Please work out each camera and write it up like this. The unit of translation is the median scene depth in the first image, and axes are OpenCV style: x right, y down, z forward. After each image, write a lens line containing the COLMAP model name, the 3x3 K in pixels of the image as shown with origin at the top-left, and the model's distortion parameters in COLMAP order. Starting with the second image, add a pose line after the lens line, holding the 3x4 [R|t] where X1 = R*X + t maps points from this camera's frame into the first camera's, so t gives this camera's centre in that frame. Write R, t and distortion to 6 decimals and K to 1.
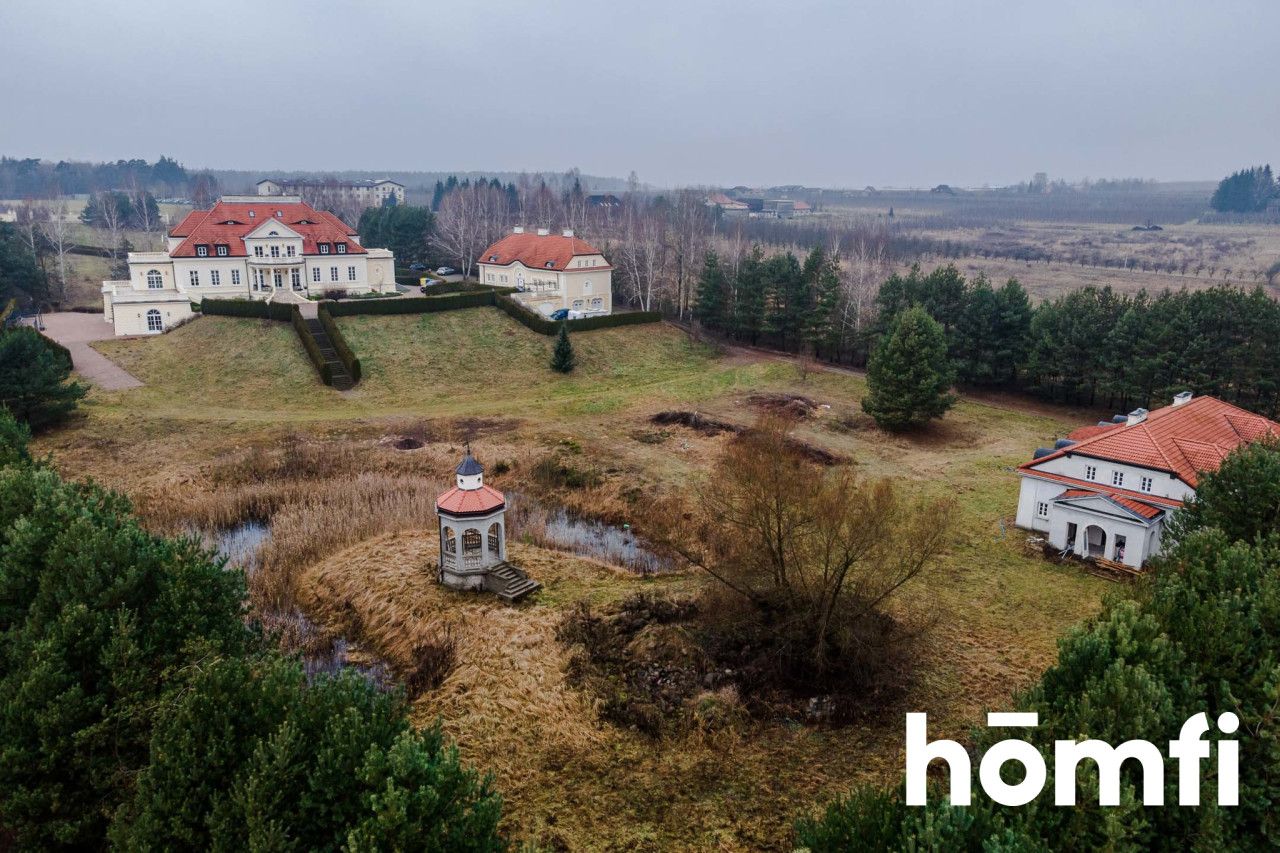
lens RADIAL K [[910.0, 0, 640.0], [0, 910.0, 426.5], [0, 0, 1]] dist [0.045020, 0.000639]
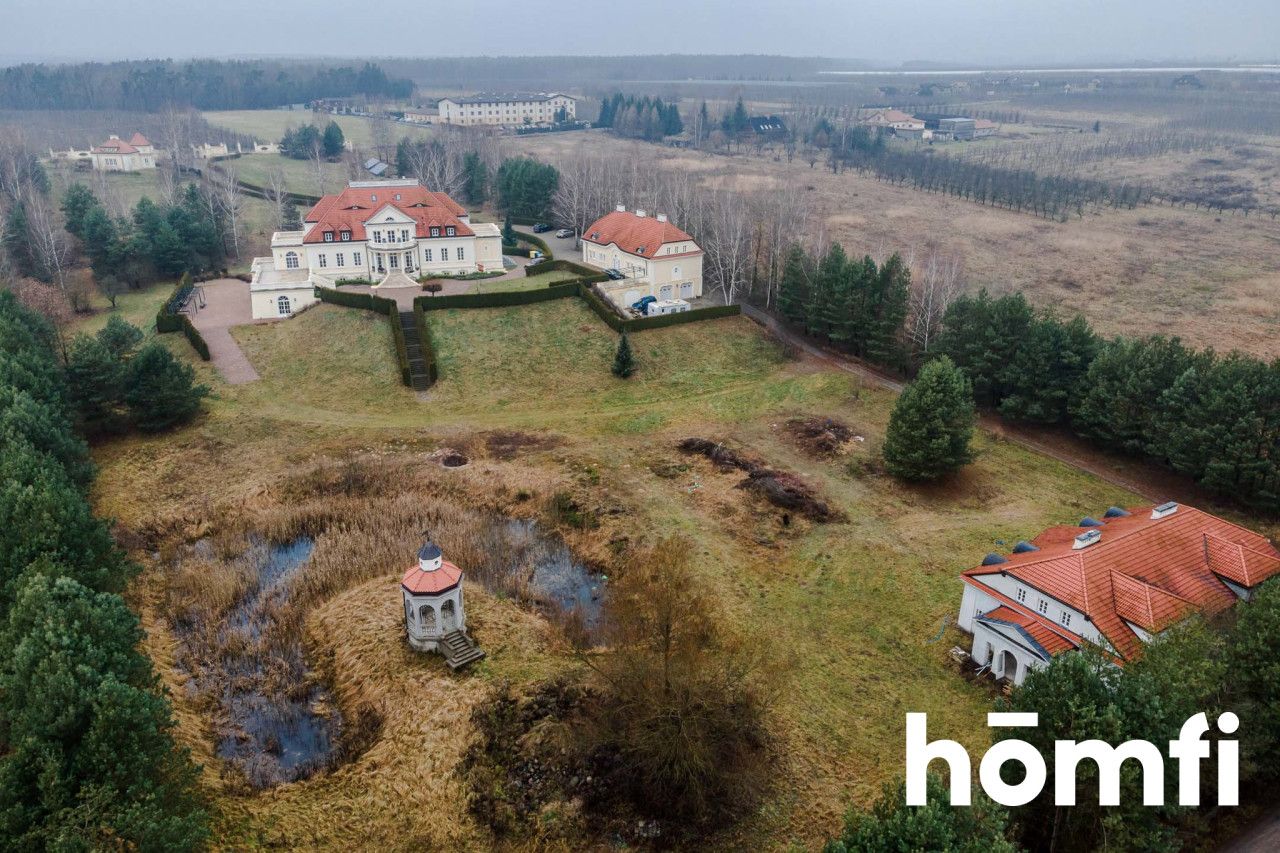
lens RADIAL K [[910.0, 0, 640.0], [0, 910.0, 426.5], [0, 0, 1]] dist [0.045020, 0.000639]
pose [[0.977049, 0.073247, -0.200023, 0.199668], [-0.047994, 0.990572, 0.128308, -0.184379], [0.207536, -0.115763, 0.971354, -0.043767]]
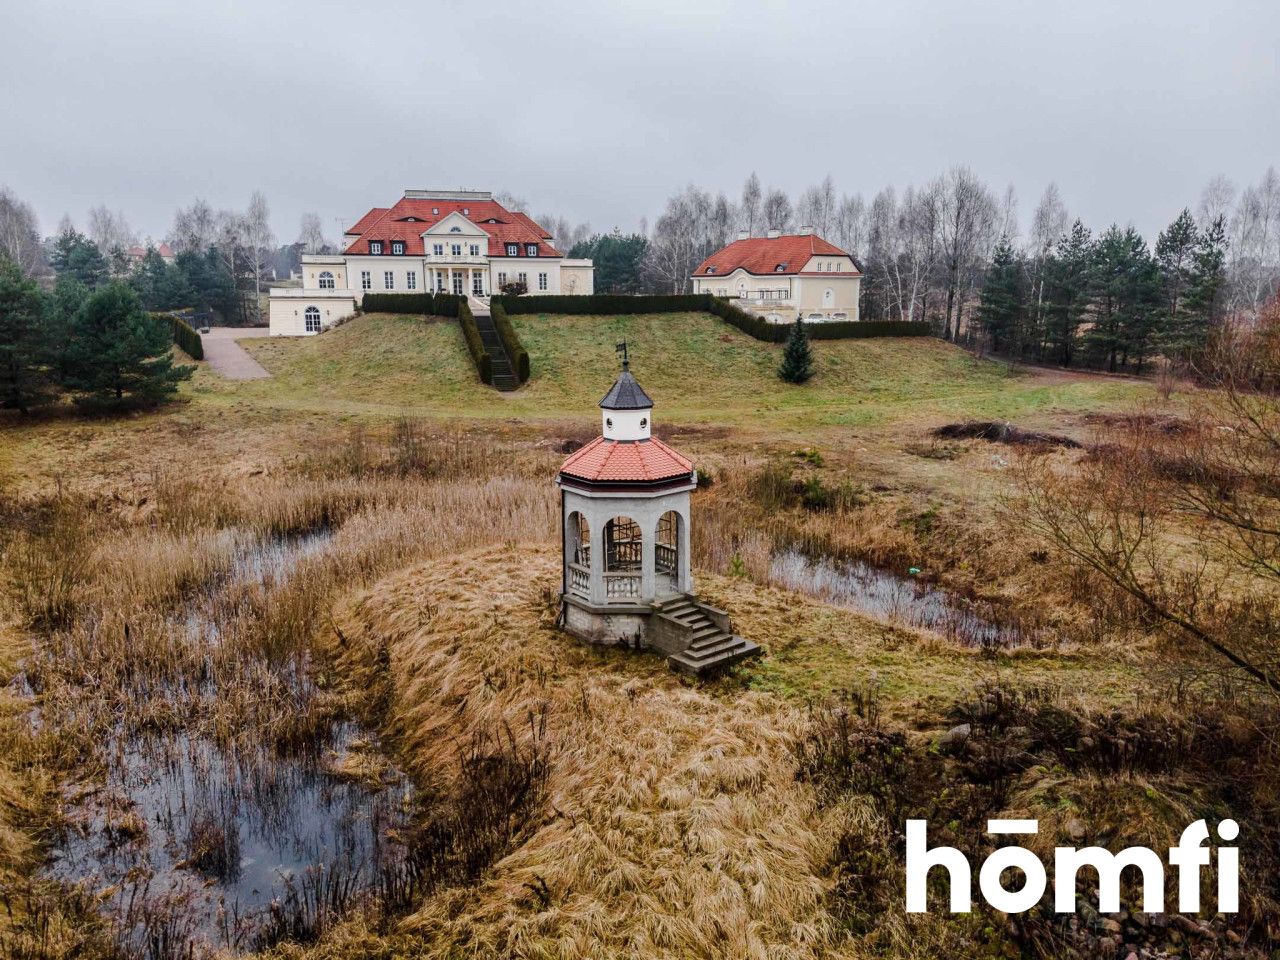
lens RADIAL K [[918.8, 0, 640.0], [0, 918.8, 480.0], [0, 0, 1]] dist [0.053993, -0.002290]
pose [[0.971815, 0.040650, -0.232212, -0.041431], [-0.052078, 0.997704, -0.043296, 0.073774], [0.229919, 0.054168, 0.971701, 0.344576]]
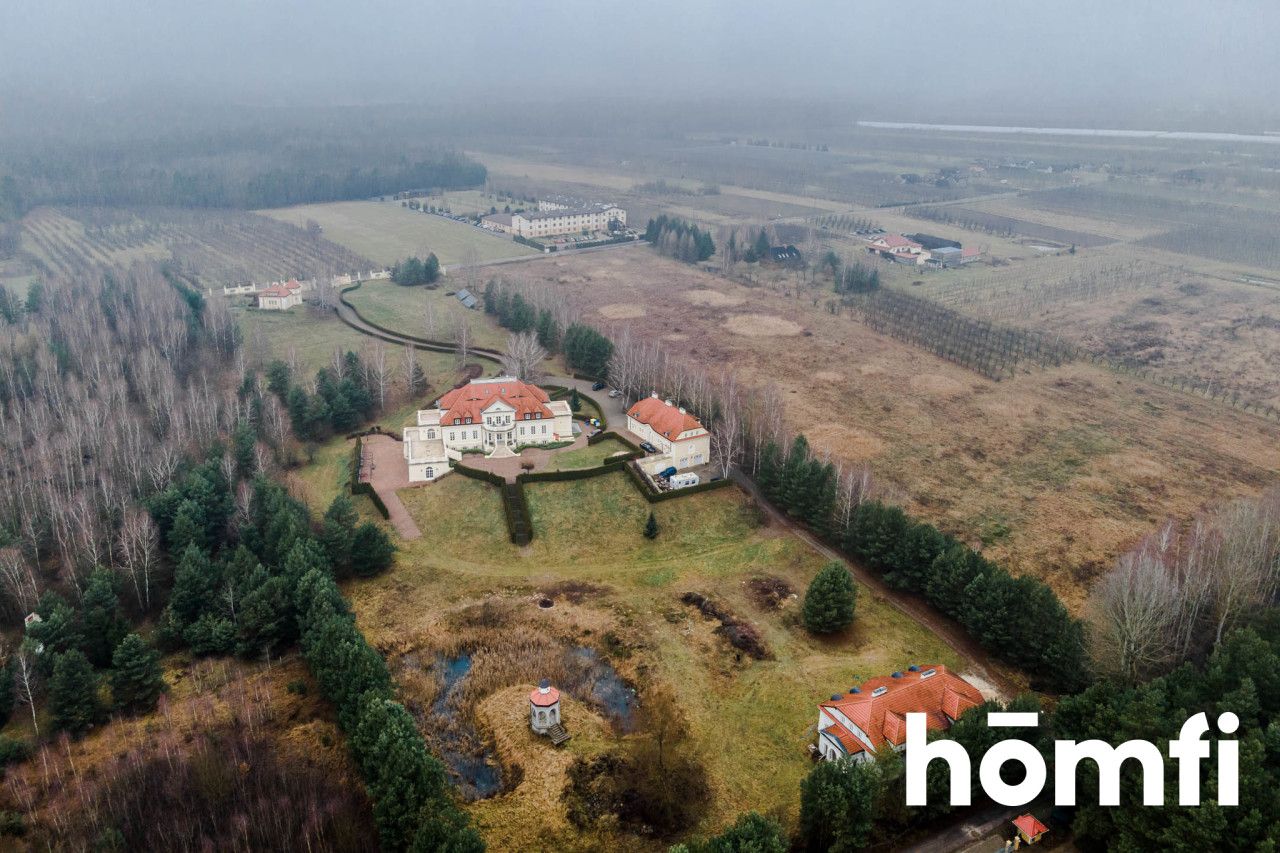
lens RADIAL K [[898.6, 0, 640.0], [0, 898.6, 426.5], [0, 0, 1]] dist [0.036286, -0.004370]
pose [[0.964406, 0.097929, -0.245624, 0.362940], [-0.071319, 0.990802, 0.115001, -0.586456], [0.254626, -0.093390, 0.962519, -0.719464]]
